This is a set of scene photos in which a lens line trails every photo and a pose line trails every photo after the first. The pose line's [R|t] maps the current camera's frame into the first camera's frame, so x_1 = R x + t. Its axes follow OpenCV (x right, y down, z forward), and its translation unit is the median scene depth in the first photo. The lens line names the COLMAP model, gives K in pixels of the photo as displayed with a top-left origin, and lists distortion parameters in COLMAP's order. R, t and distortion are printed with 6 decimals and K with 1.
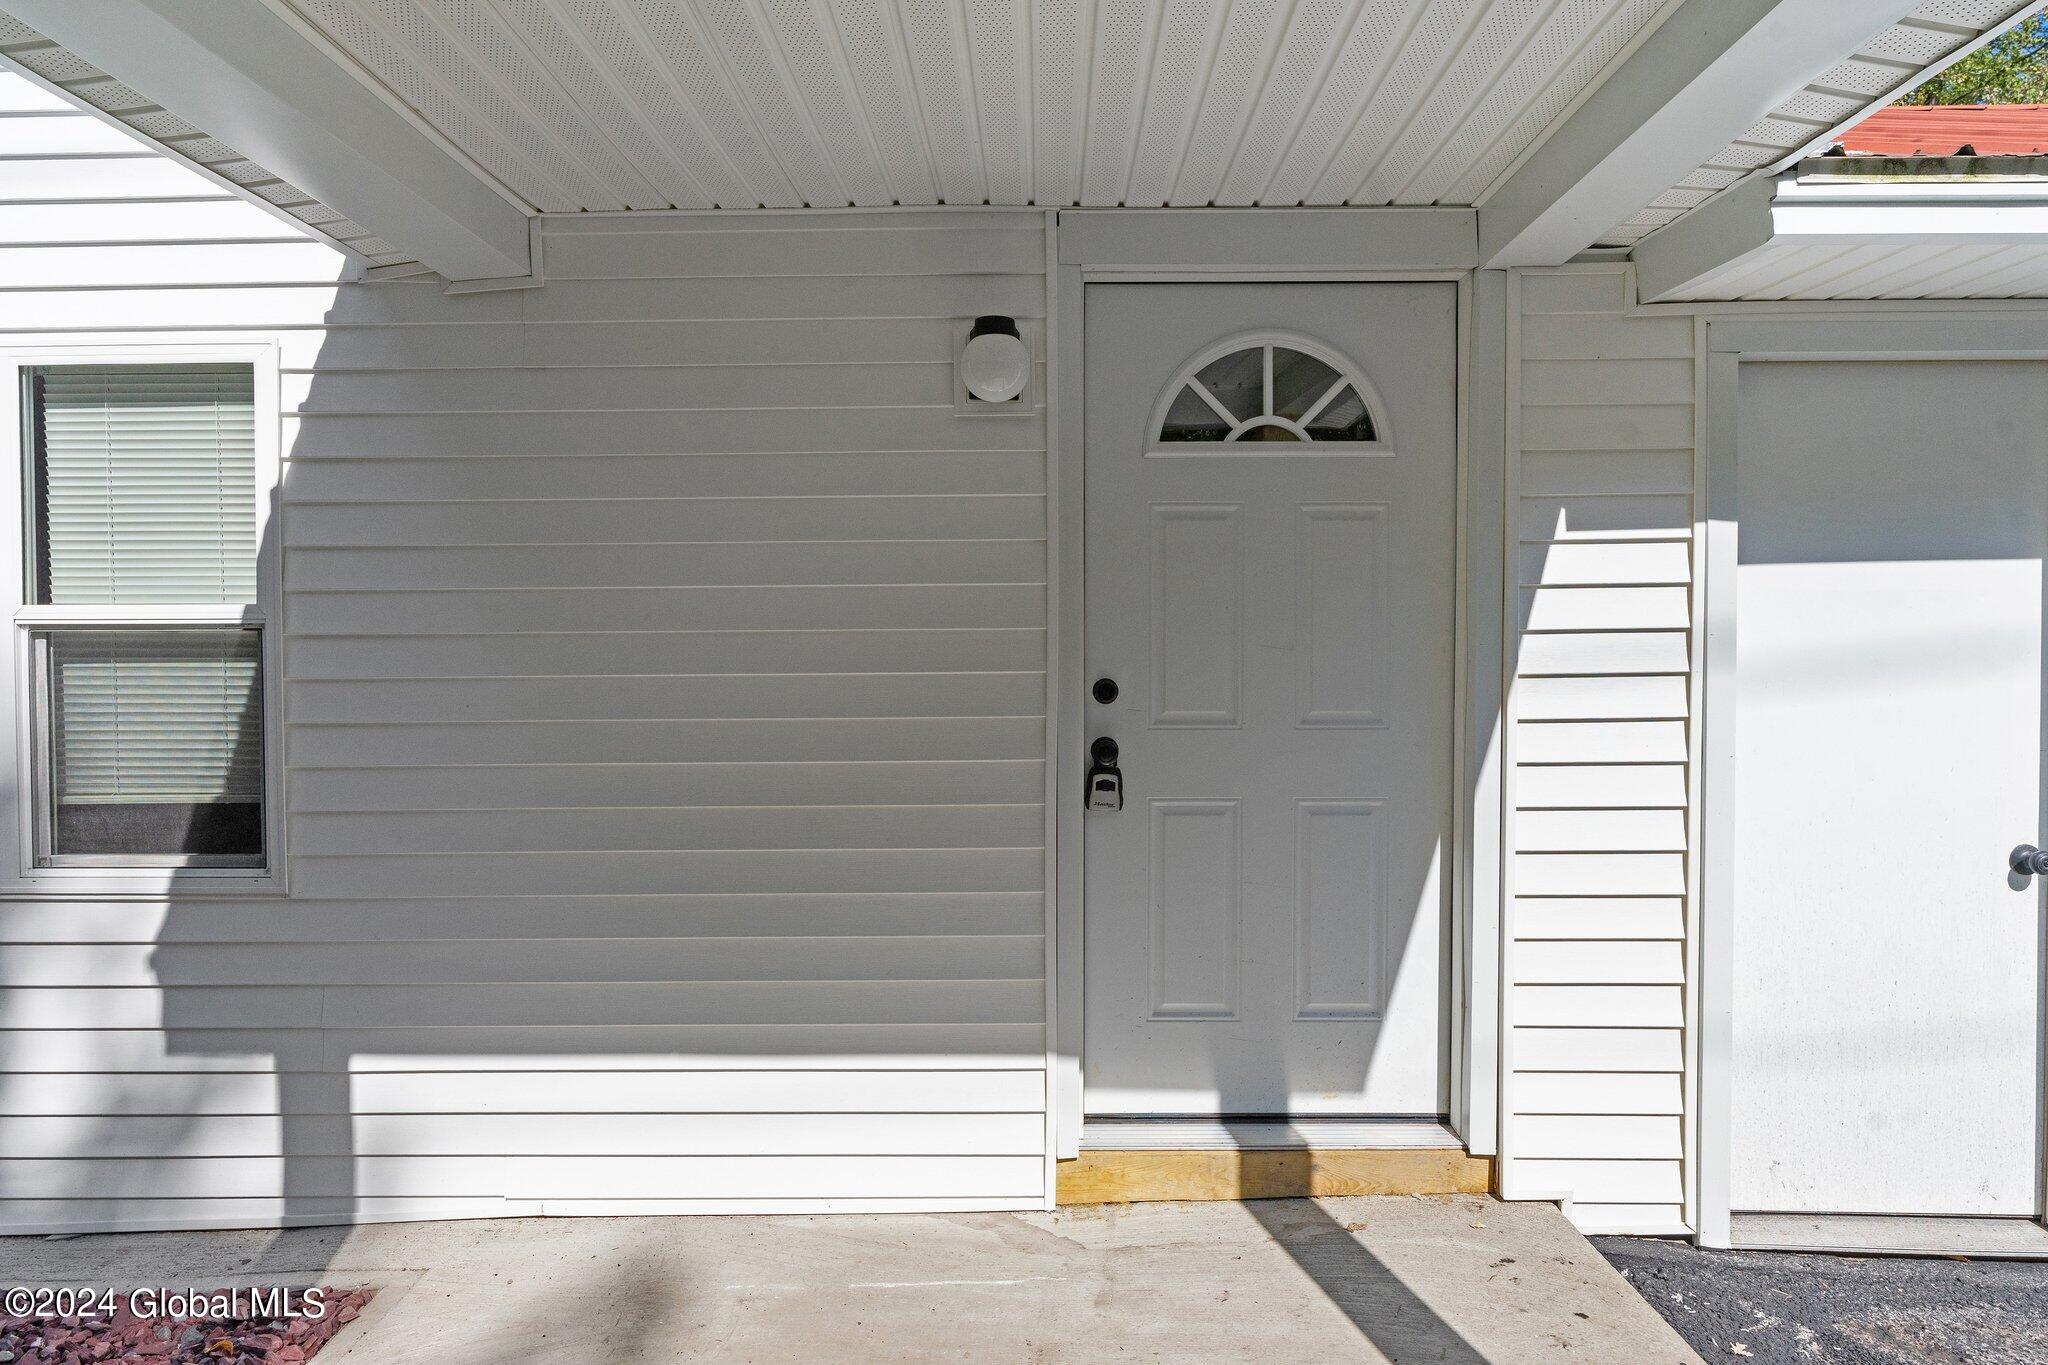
lens RADIAL K [[1114.0, 0, 1024.0], [0, 1114.0, 682.5], [0, 0, 1]] dist [-0.002212, -0.000879]
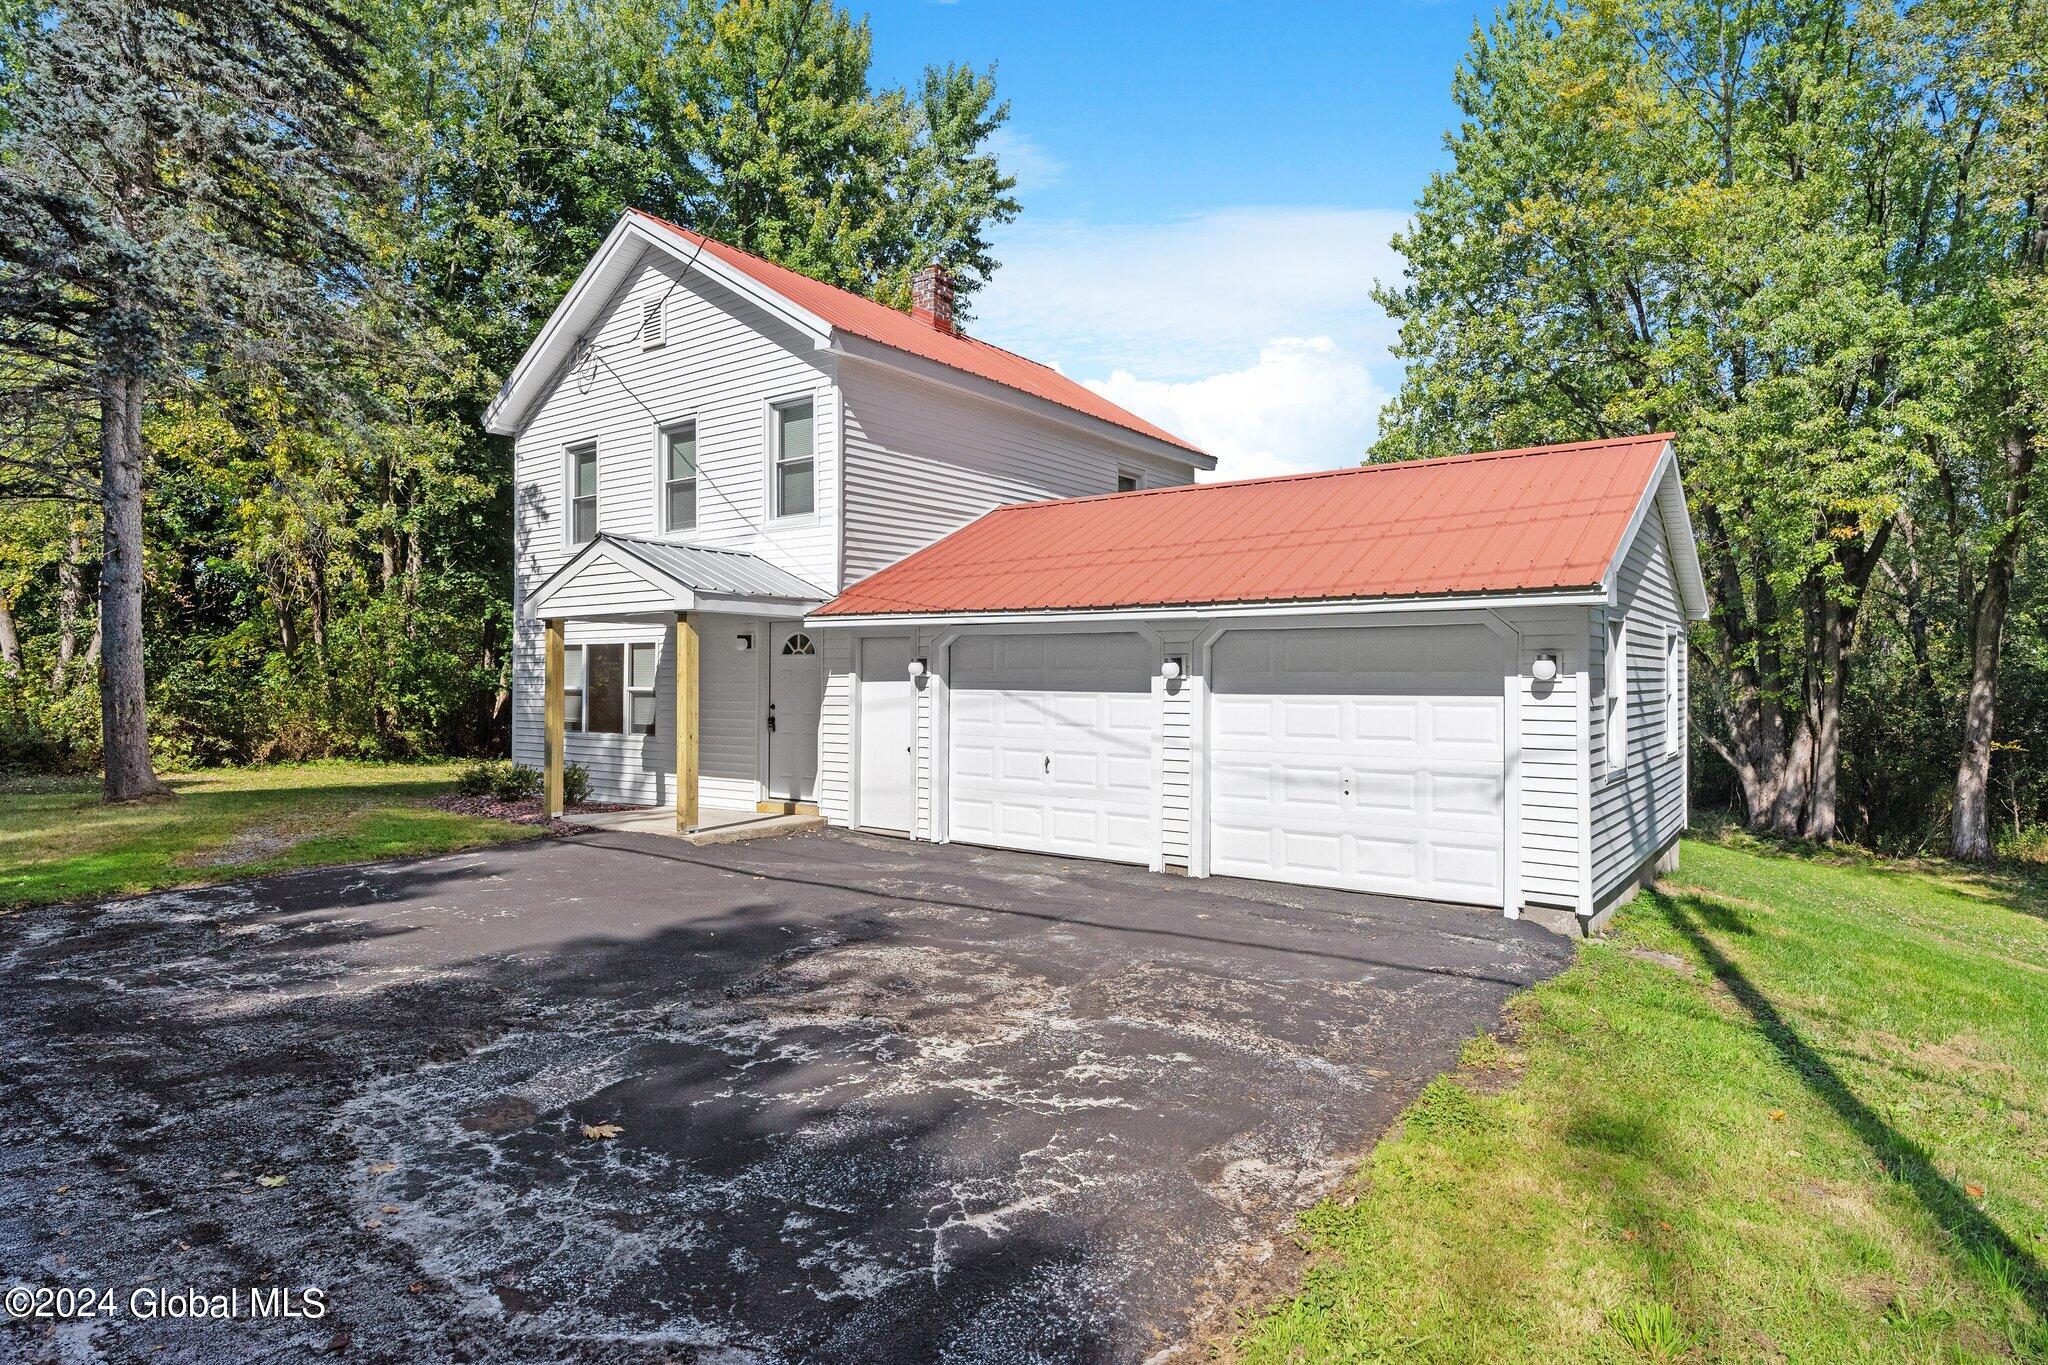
lens RADIAL K [[1114.0, 0, 1024.0], [0, 1114.0, 682.5], [0, 0, 1]] dist [-0.002212, -0.000879]
pose [[0.829426, 0.009128, -0.558541, 3.748496], [-0.018417, 0.999770, -0.011010, -0.066230], [0.558312, 0.019418, 0.829404, -2.436125]]
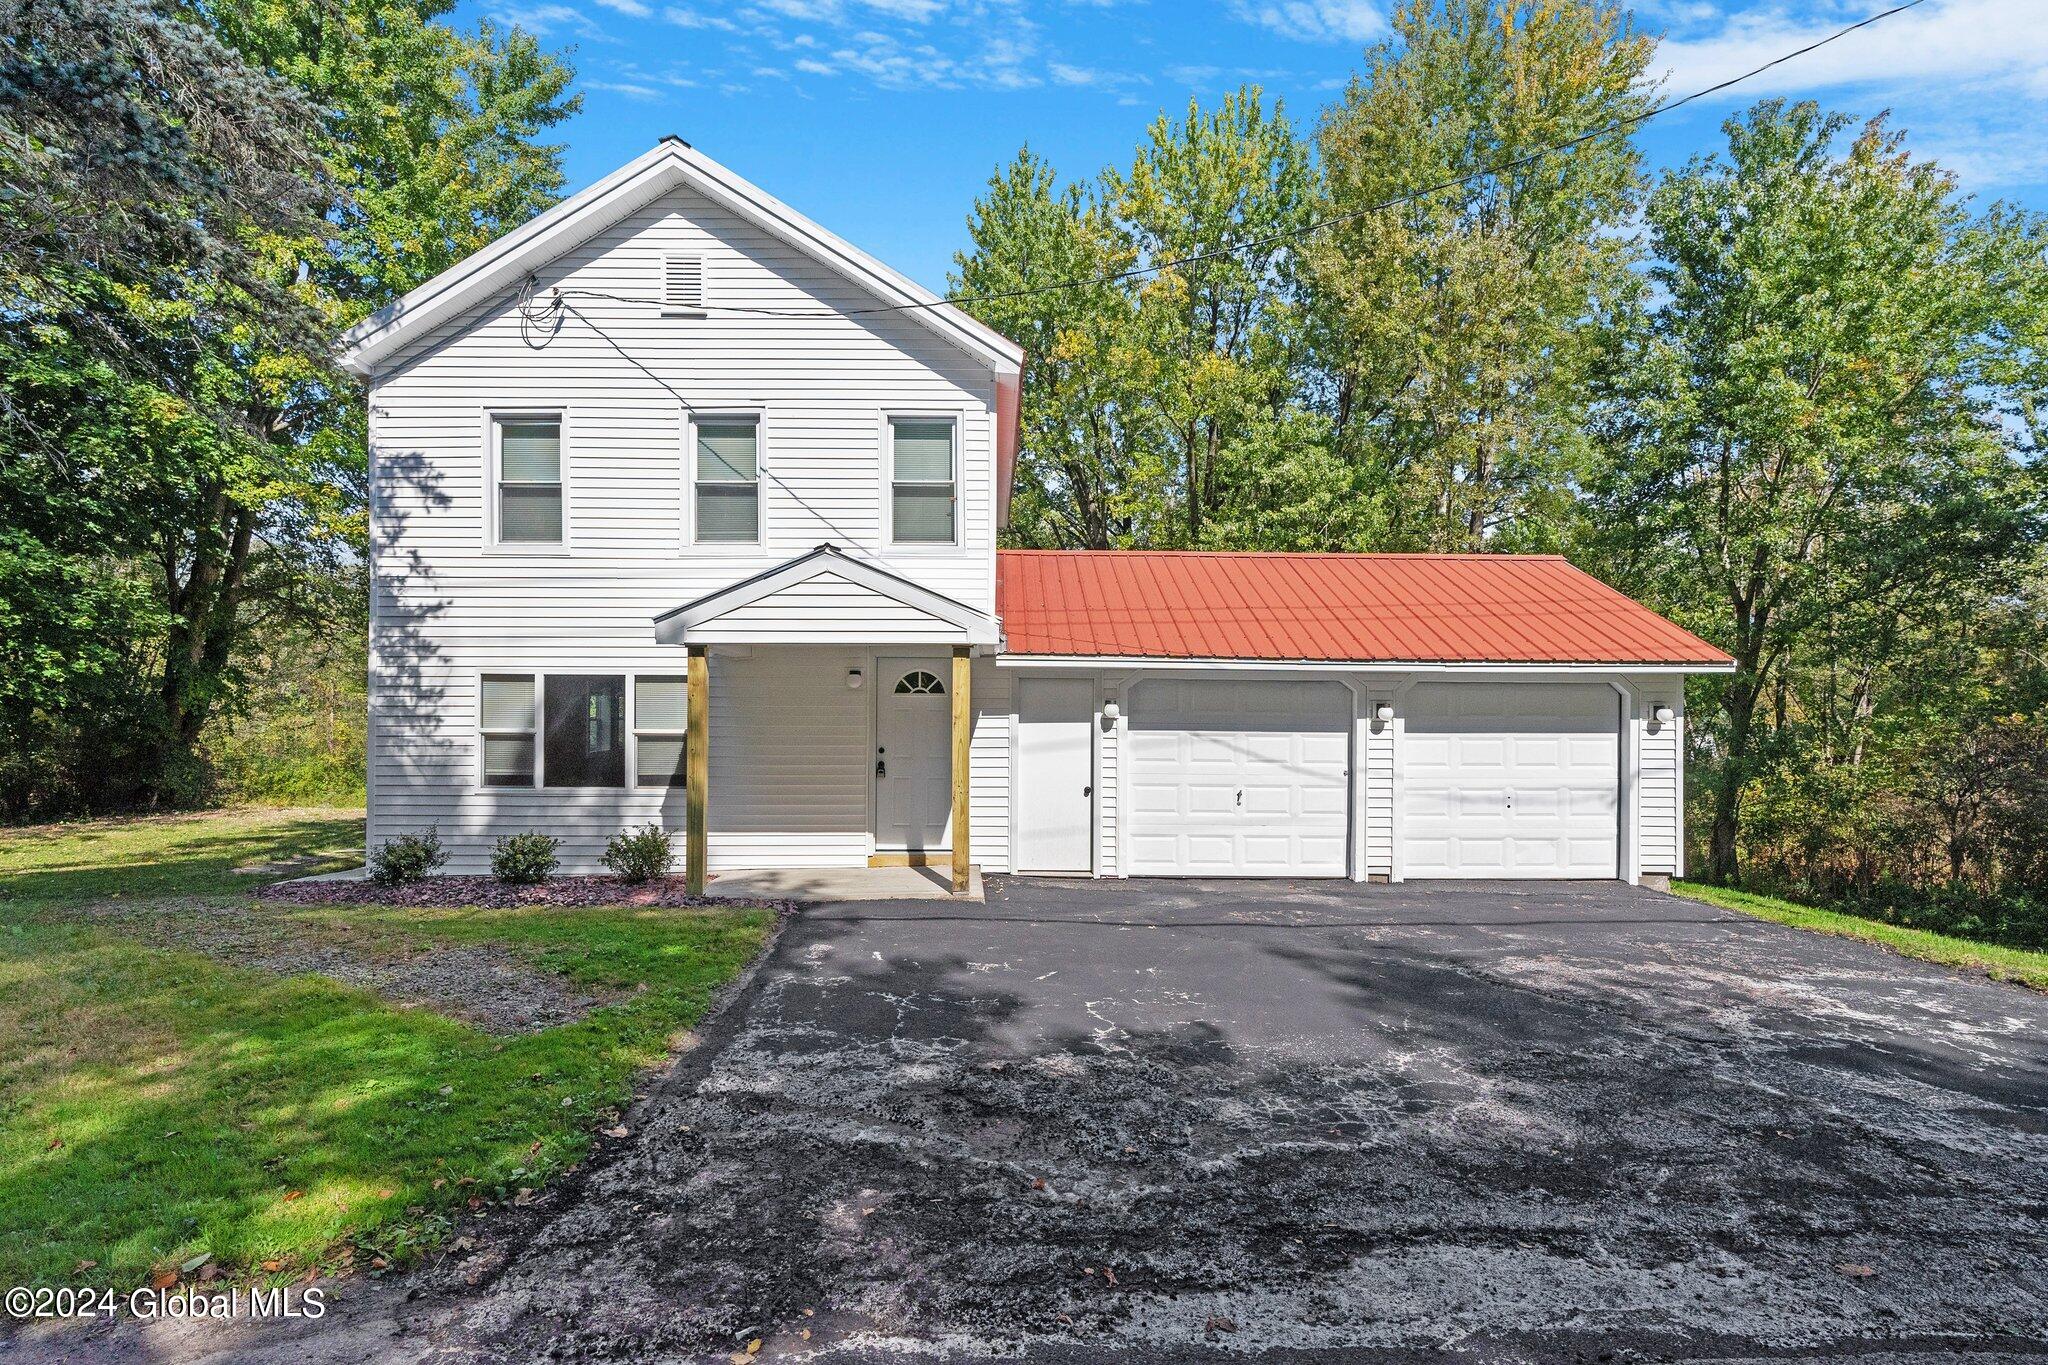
lens RADIAL K [[1012.1, 0, 1022.3], [0, 1012.1, 734.9], [0, 0, 1]] dist [-0.003678, 0.001115]
pose [[0.998452, 0.008405, 0.054977, 0.417594], [-0.008199, 0.999959, -0.003971, -0.042971], [-0.055008, 0.003514, 0.998480, -3.065976]]
